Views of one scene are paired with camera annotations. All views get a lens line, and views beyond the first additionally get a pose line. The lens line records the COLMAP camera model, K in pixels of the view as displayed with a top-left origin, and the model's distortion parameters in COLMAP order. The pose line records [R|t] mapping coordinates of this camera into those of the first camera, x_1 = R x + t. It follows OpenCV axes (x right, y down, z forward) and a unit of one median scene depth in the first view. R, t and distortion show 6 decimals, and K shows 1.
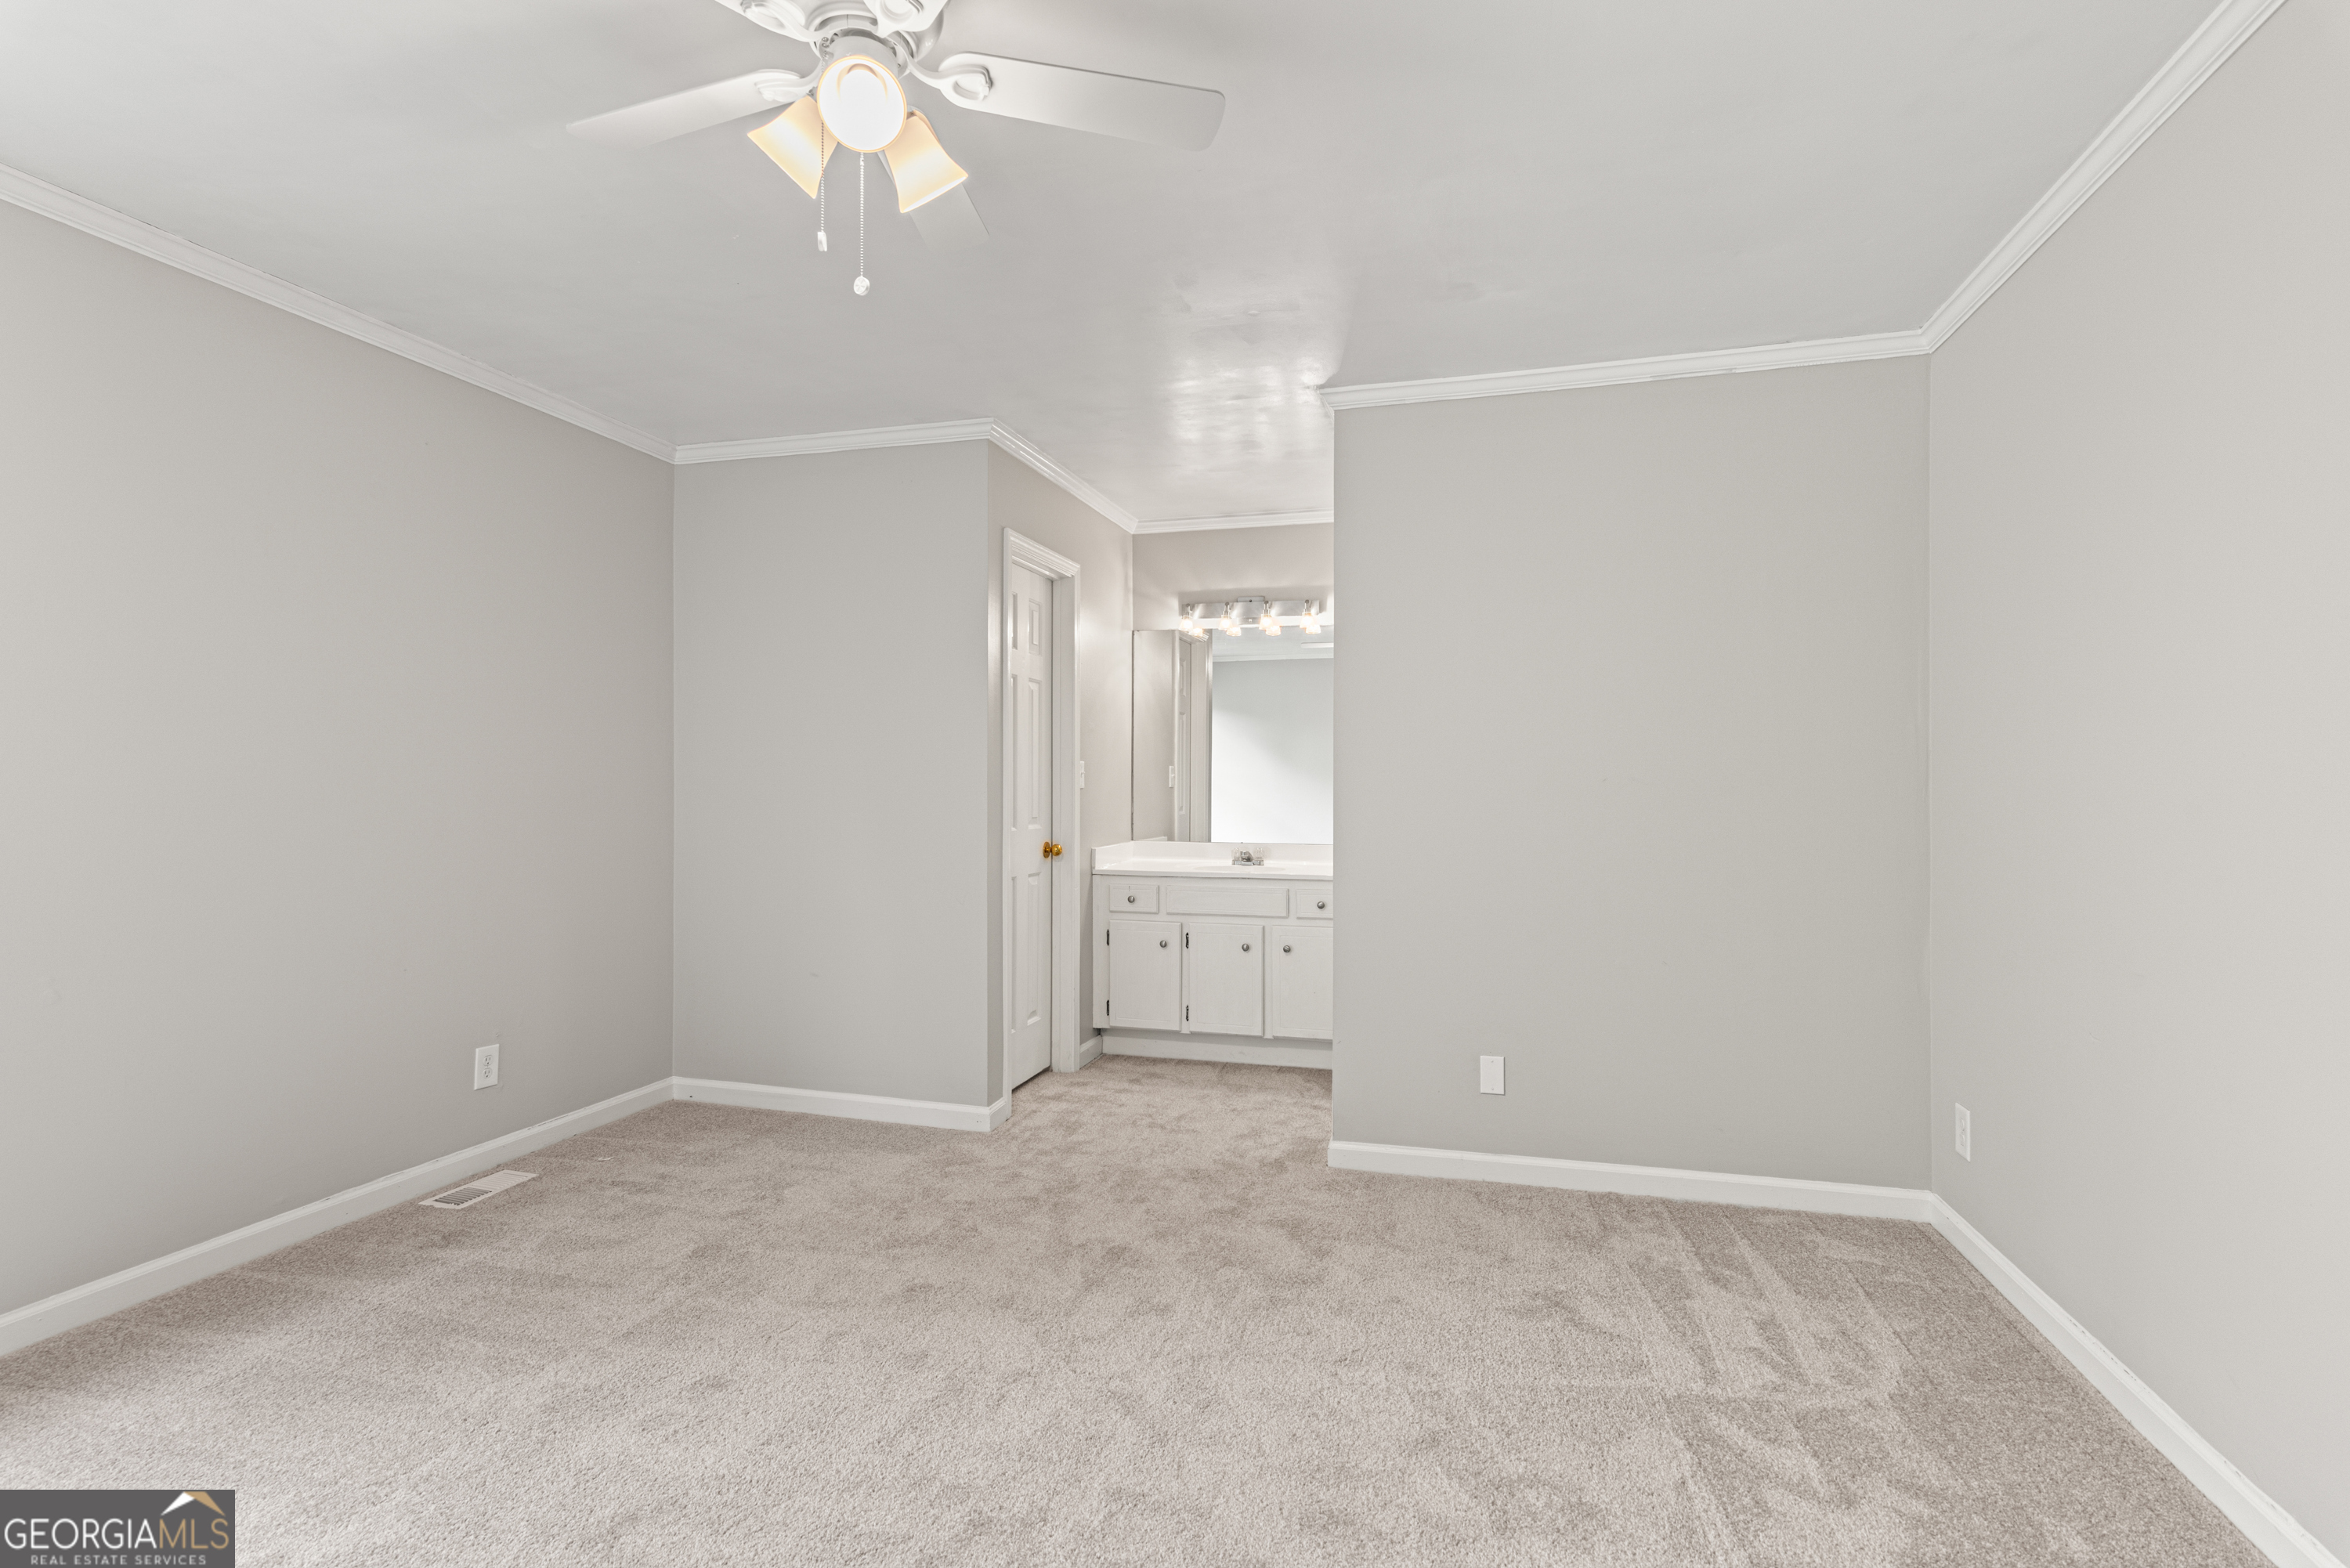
lens RADIAL K [[1143.4, 0, 1165.2], [0, 1143.4, 772.8], [0, 0, 1]] dist [0.010507, 0.001669]
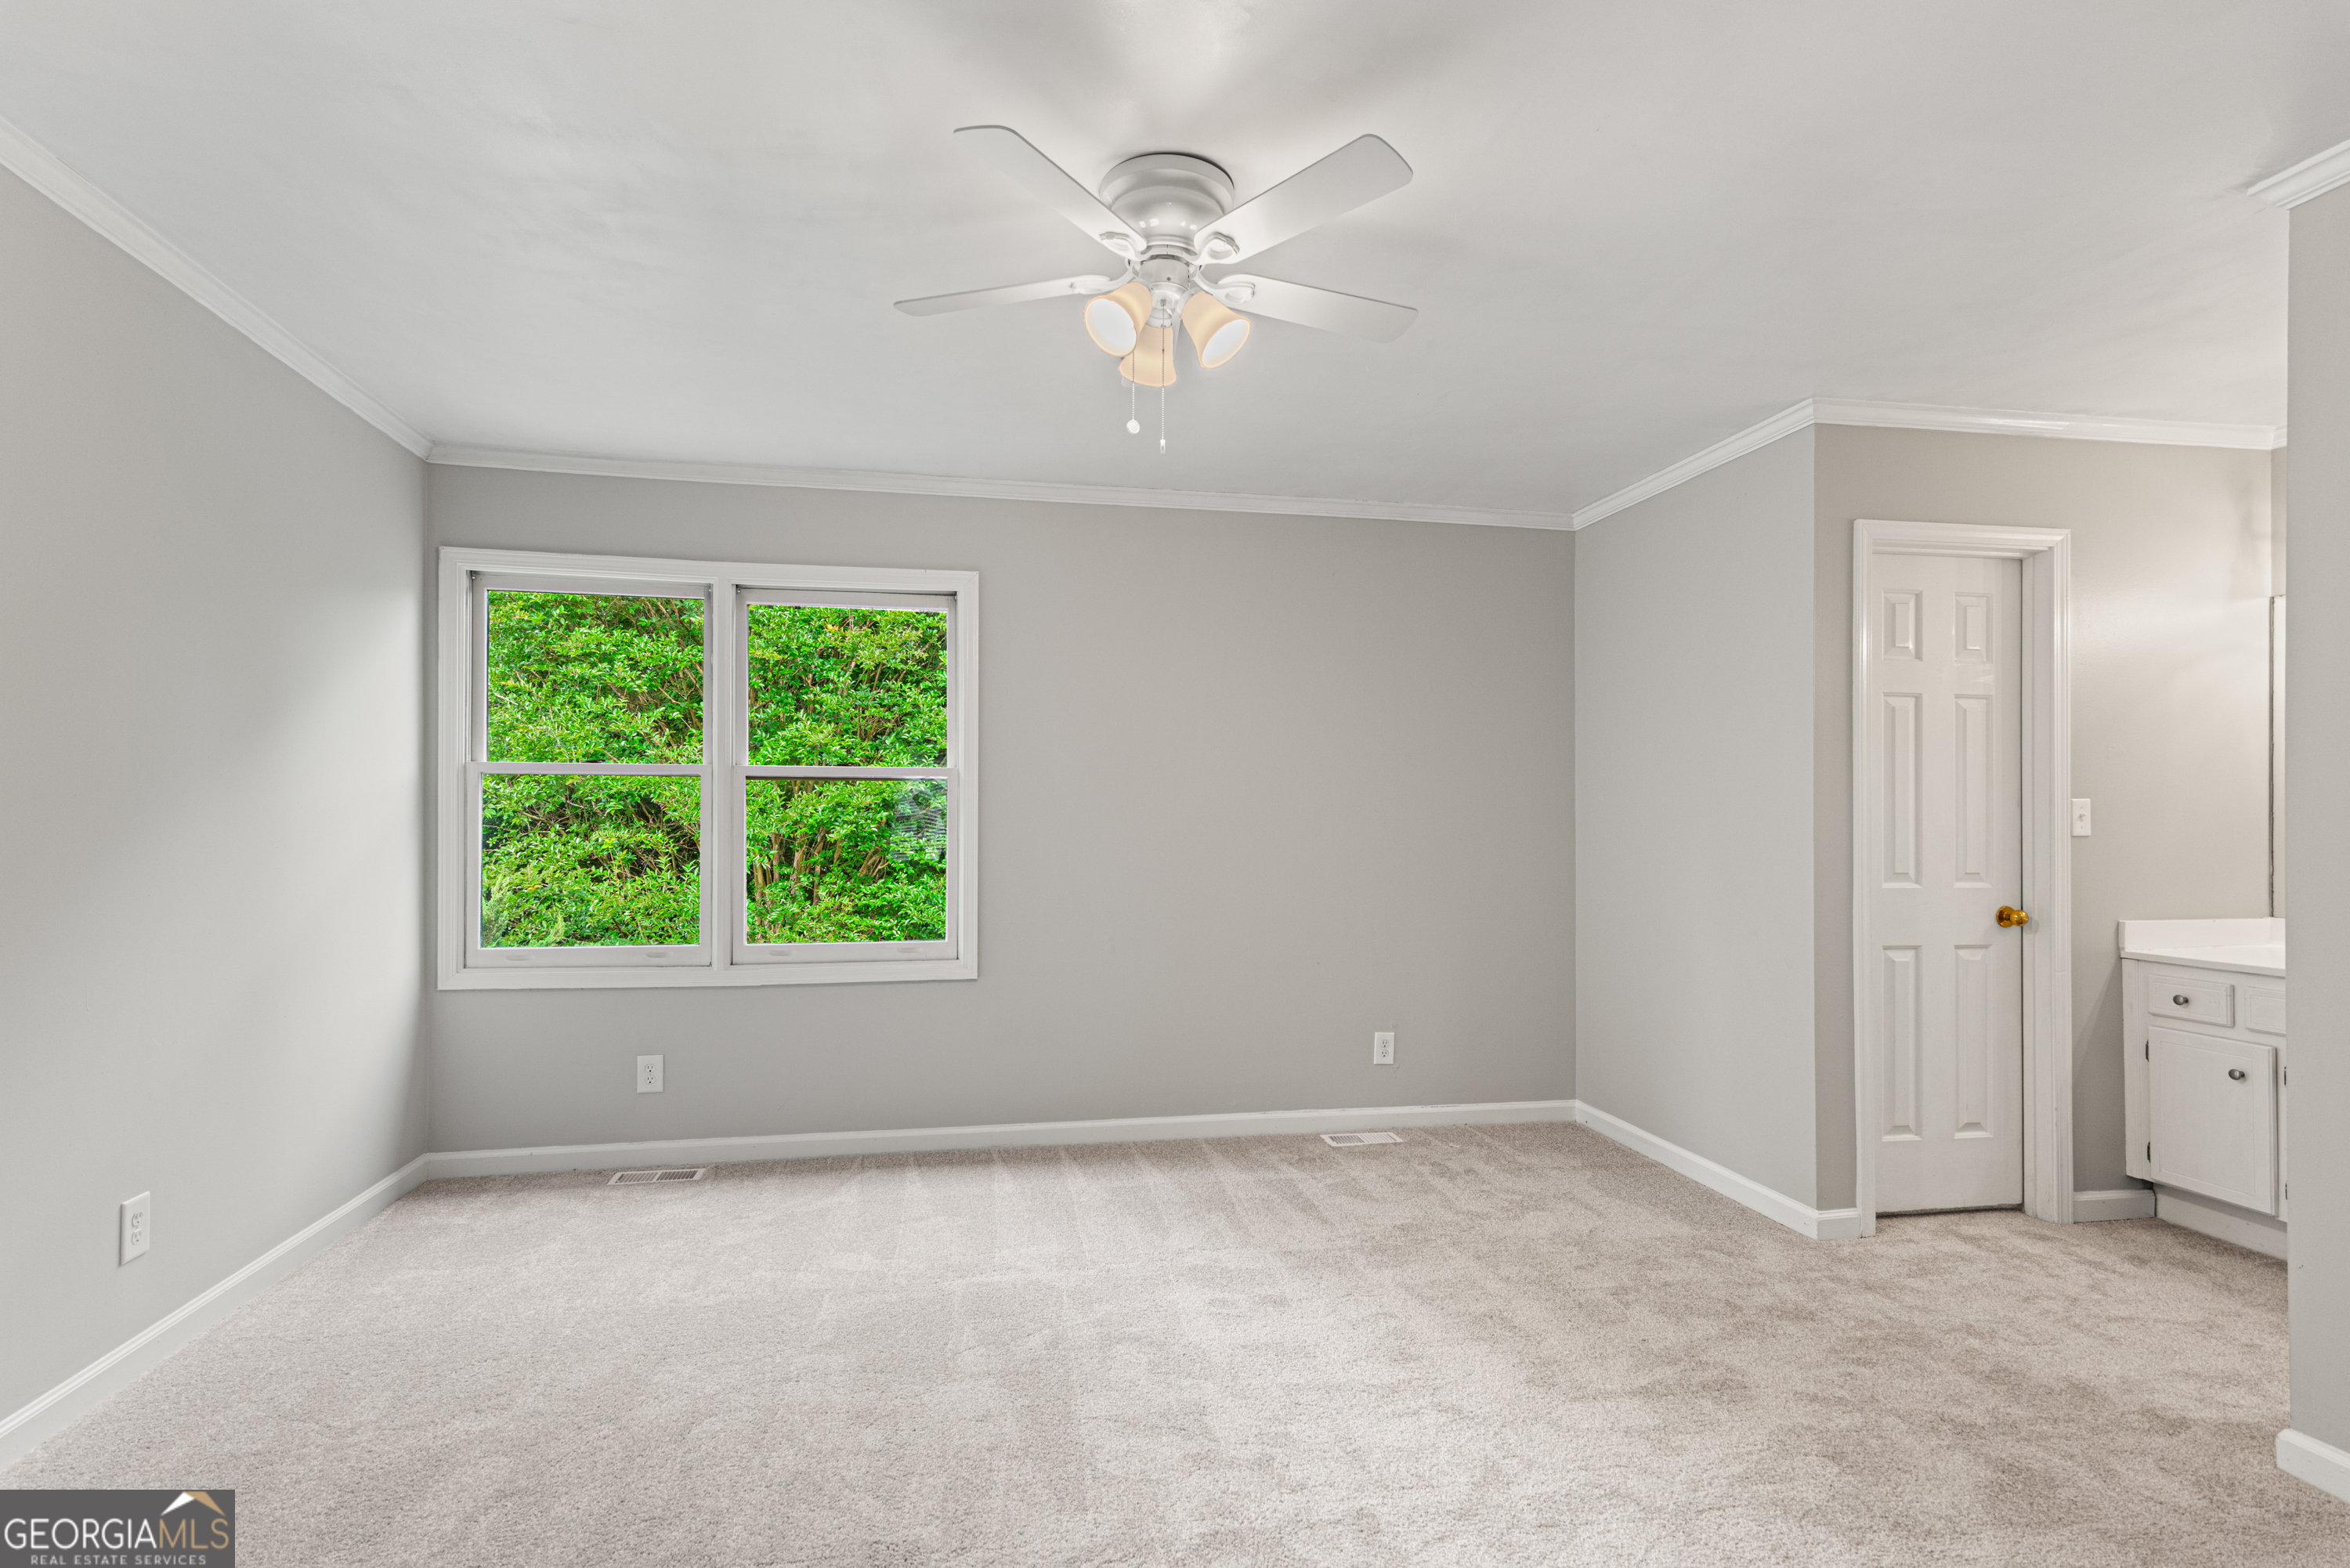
lens RADIAL K [[1143.4, 0, 1147.1], [0, 1143.4, 812.7], [0, 0, 1]] dist [0.010507, 0.001669]
pose [[0.444111, -0.007472, -0.895941, 0.434437], [0.005664, 0.999969, -0.005532, -0.000980], [0.895954, -0.002618, 0.444139, 0.198167]]
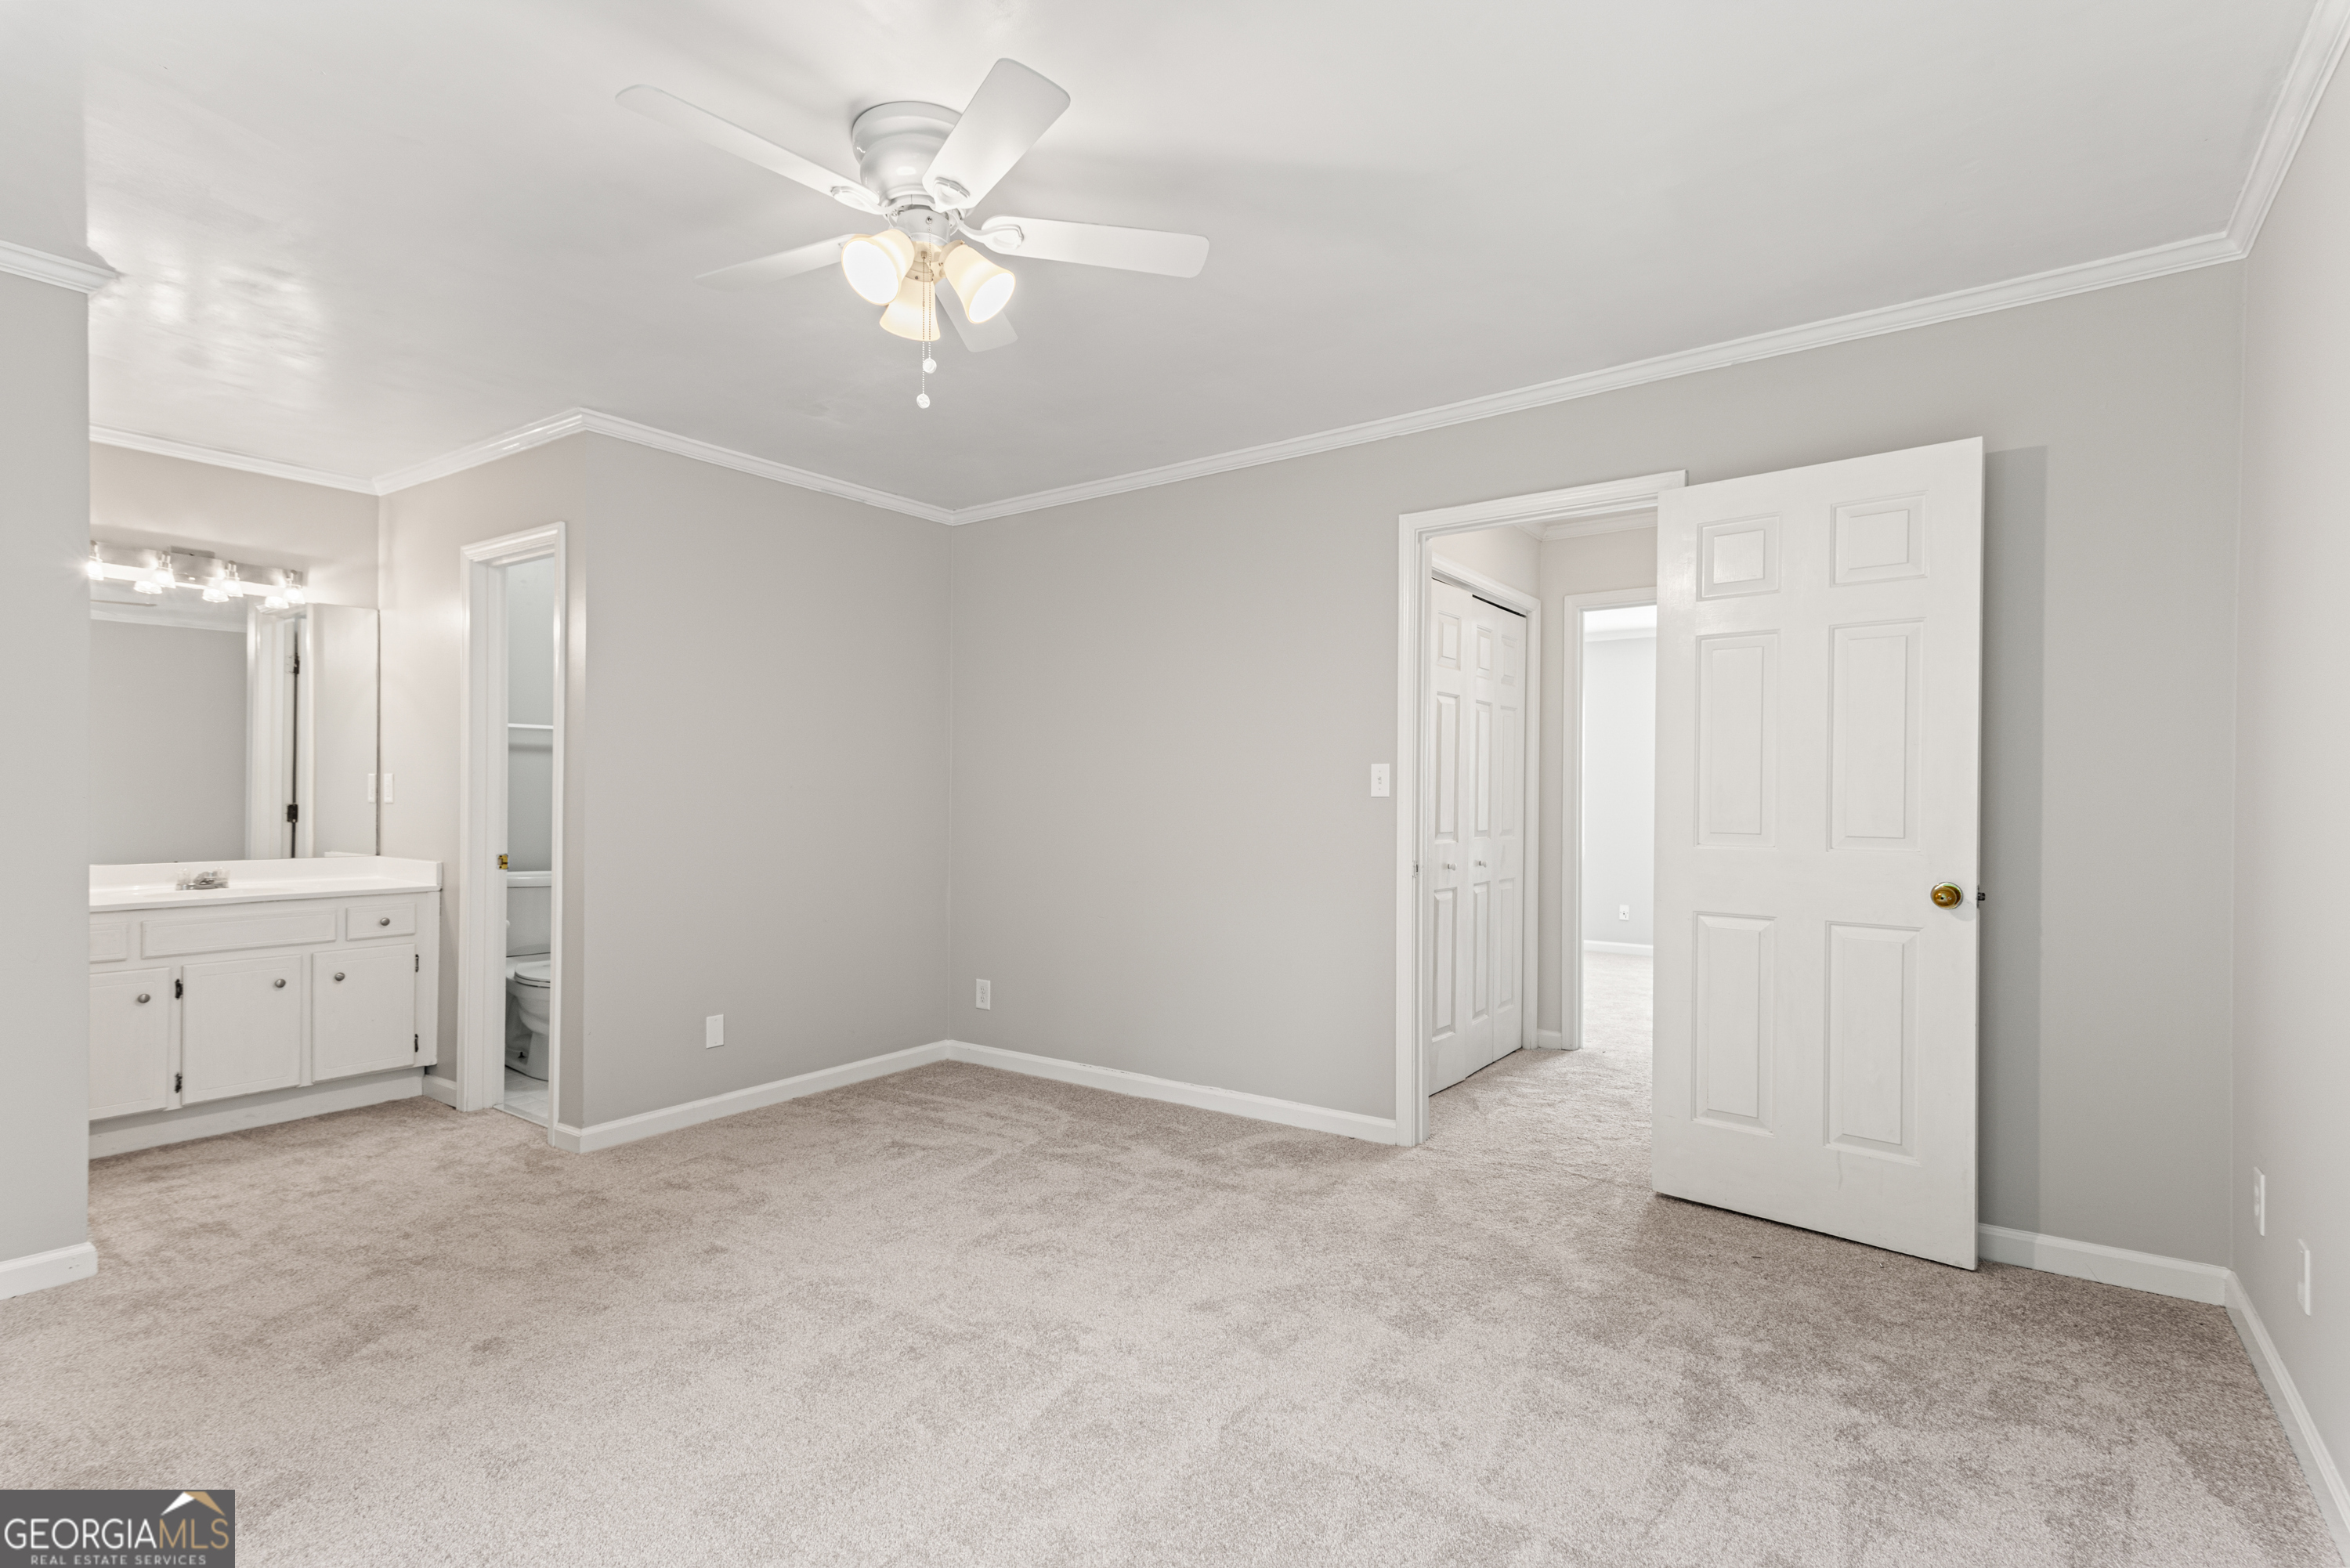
lens RADIAL K [[1143.4, 0, 1178.1], [0, 1143.4, 793.1], [0, 0, 1]] dist [0.010507, 0.001669]
pose [[0.332029, -0.001940, 0.943267, -0.677880], [-0.014867, 0.999863, 0.007289, -0.003047], [-0.943152, -0.016444, 0.331955, 0.140602]]
